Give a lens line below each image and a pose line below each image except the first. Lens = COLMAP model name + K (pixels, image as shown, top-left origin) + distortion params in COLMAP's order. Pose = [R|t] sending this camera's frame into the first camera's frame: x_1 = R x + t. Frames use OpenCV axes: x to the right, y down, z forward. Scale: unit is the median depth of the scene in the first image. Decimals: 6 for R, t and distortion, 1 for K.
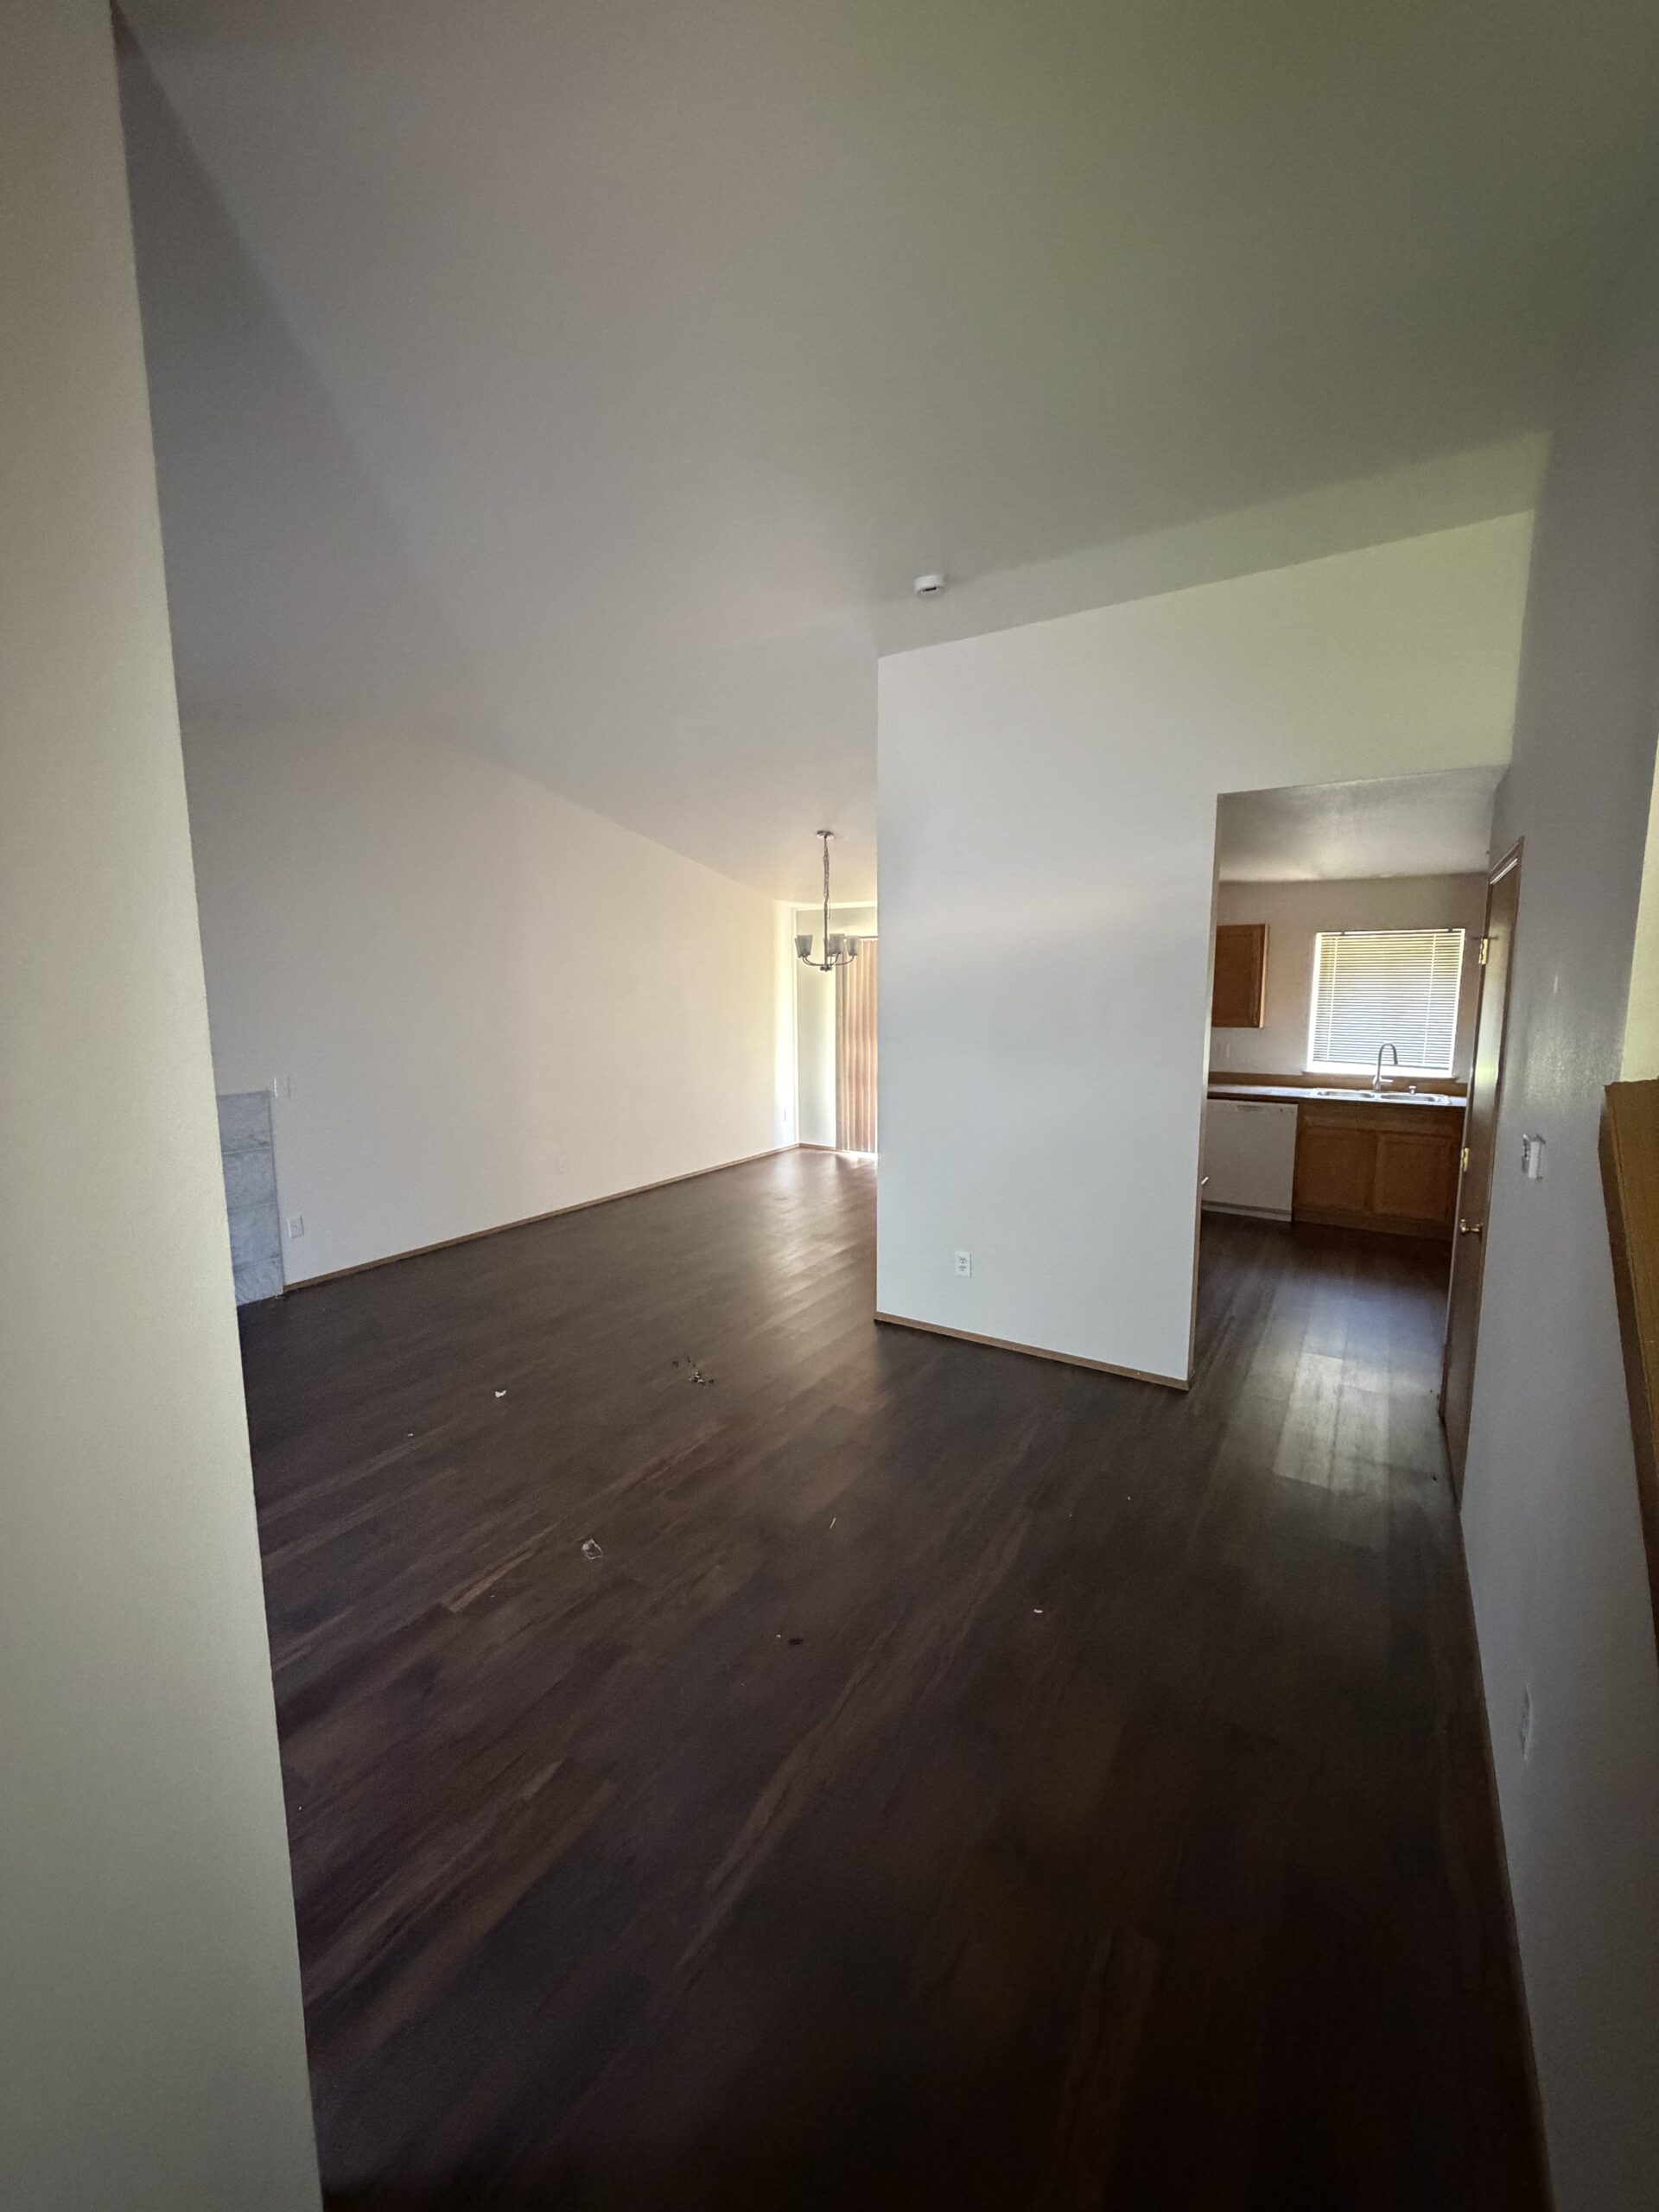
lens RADIAL K [[882.8, 0, 829.3], [0, 882.8, 1099.0], [0, 0, 1]] dist [-0.000809, -0.000087]
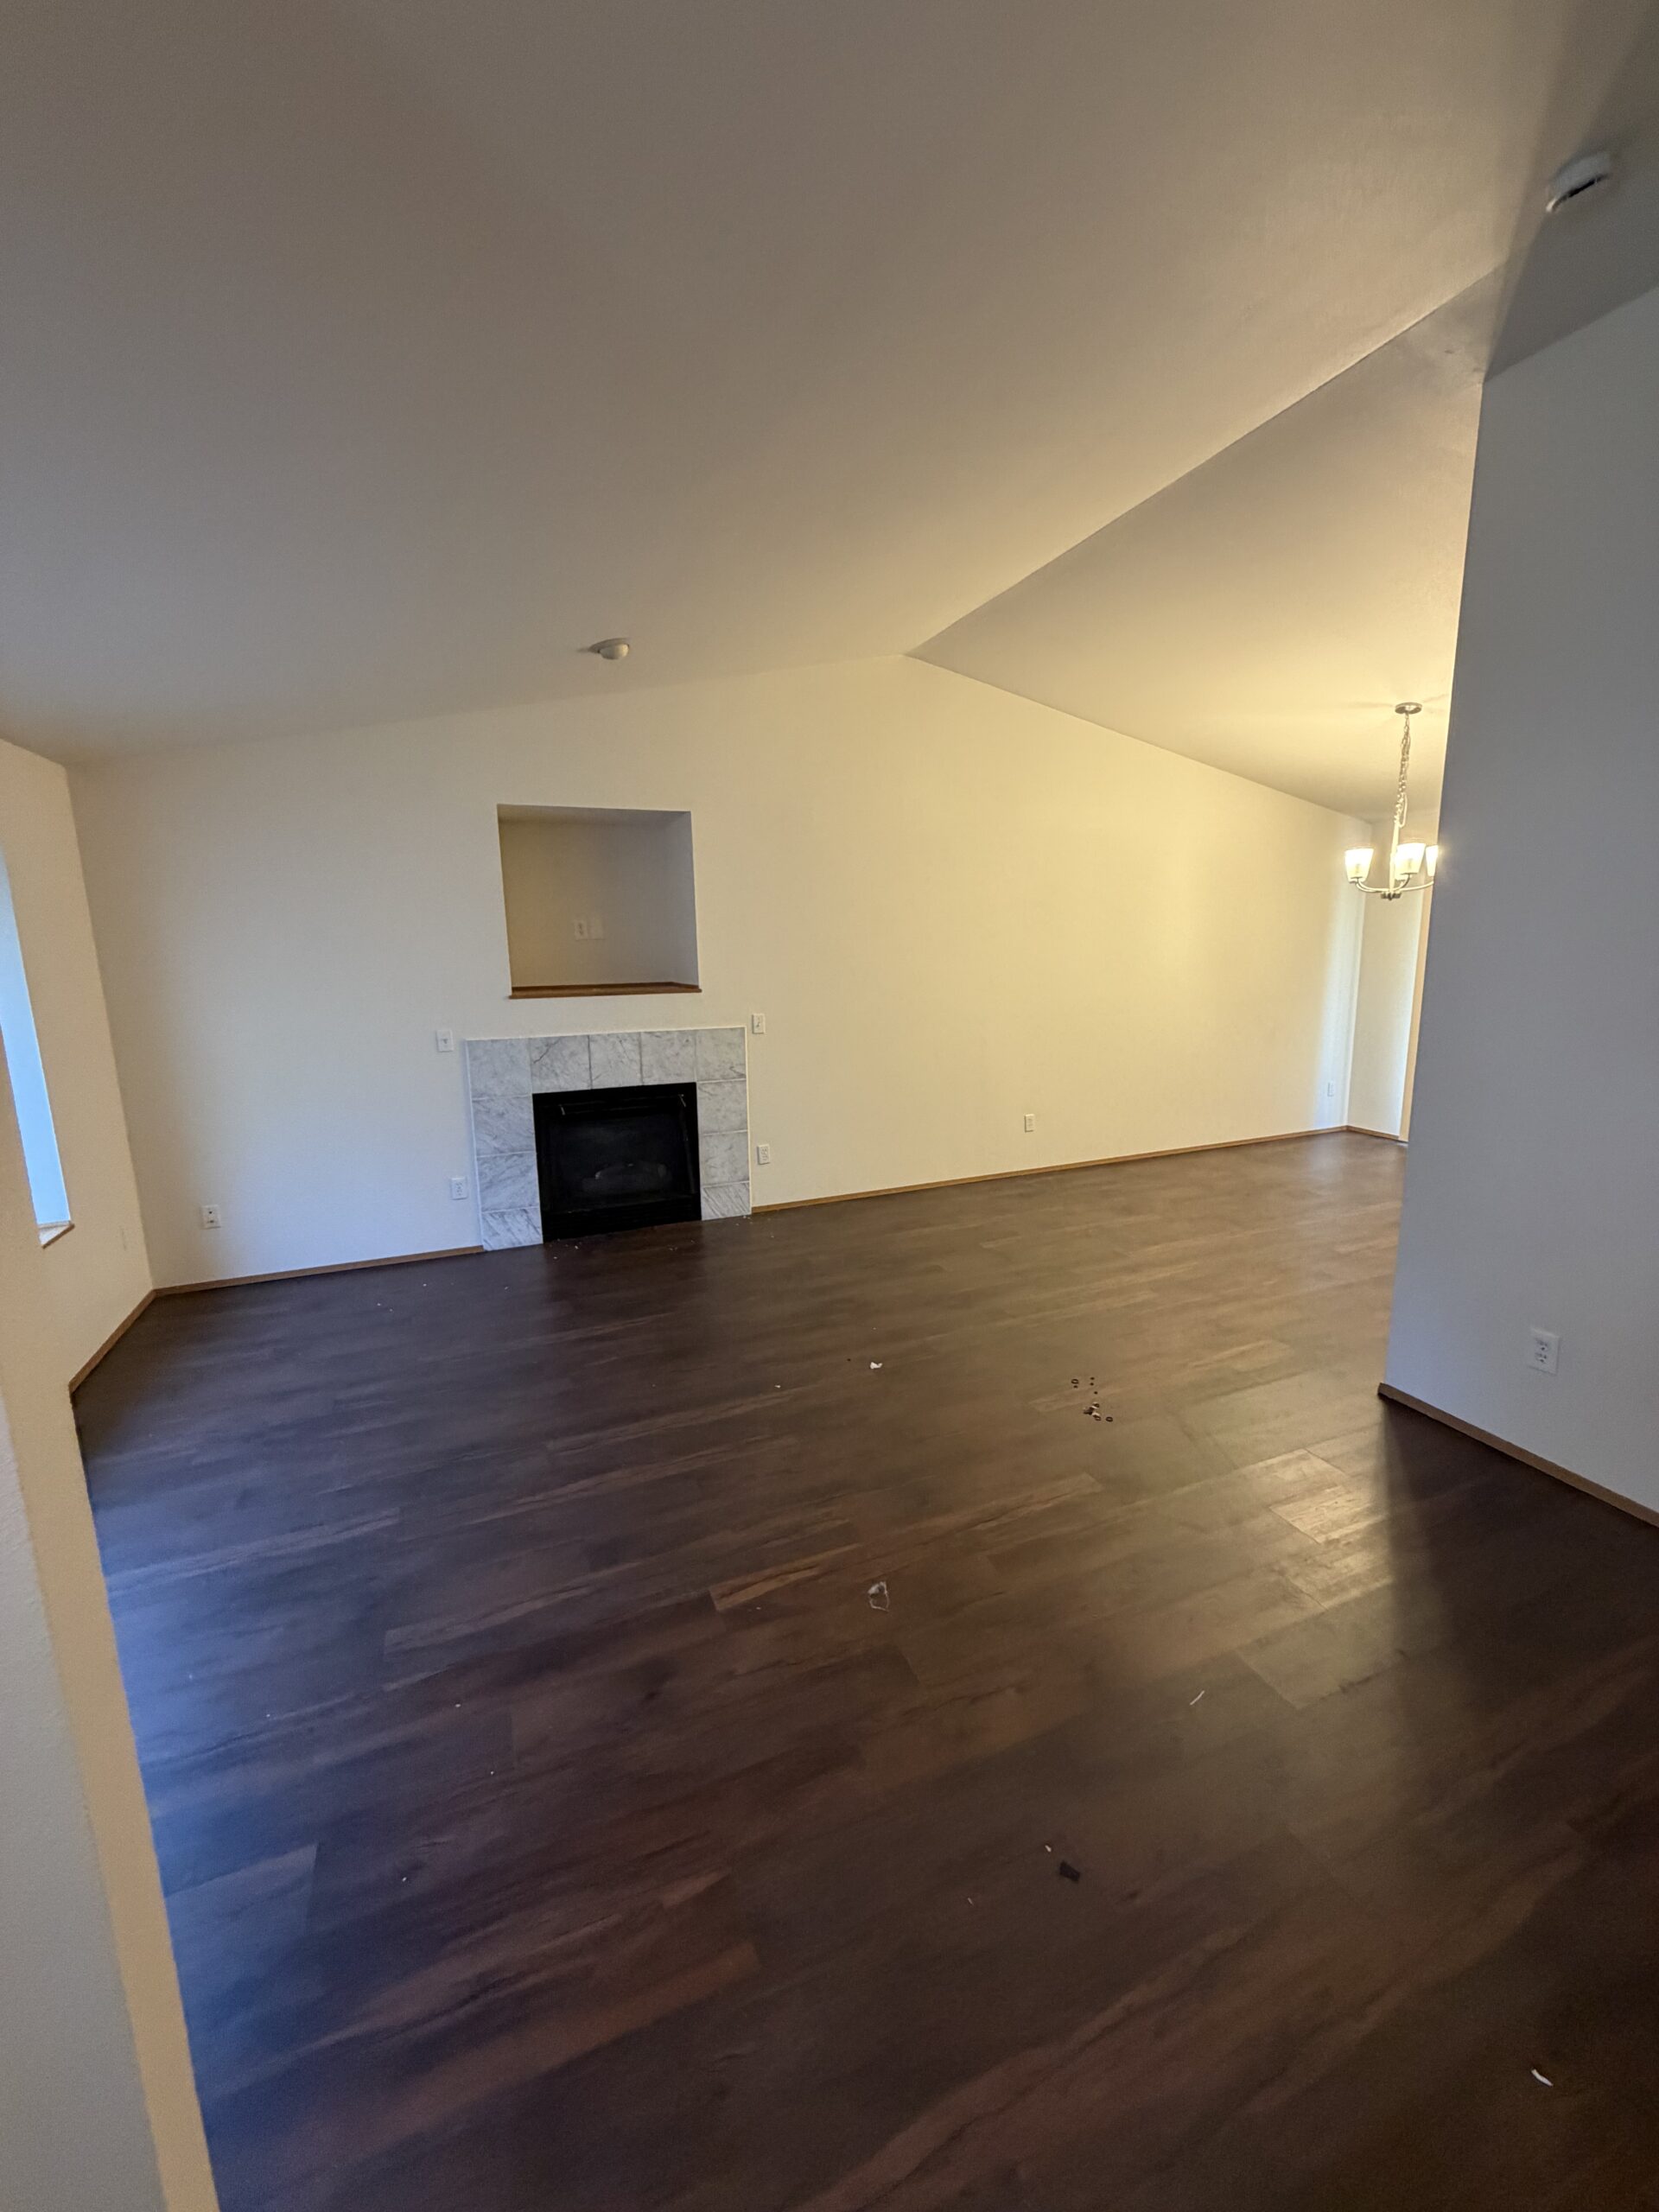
lens RADIAL K [[887.7, 0, 831.9], [0, 887.7, 1086.7], [0, 0, 1]] dist [0.001458, 0.000109]
pose [[0.816049, 0.084293, -0.571803, 0.131431], [-0.060818, 0.996339, 0.060080, -0.013527], [0.574774, -0.014252, 0.818188, 0.298225]]
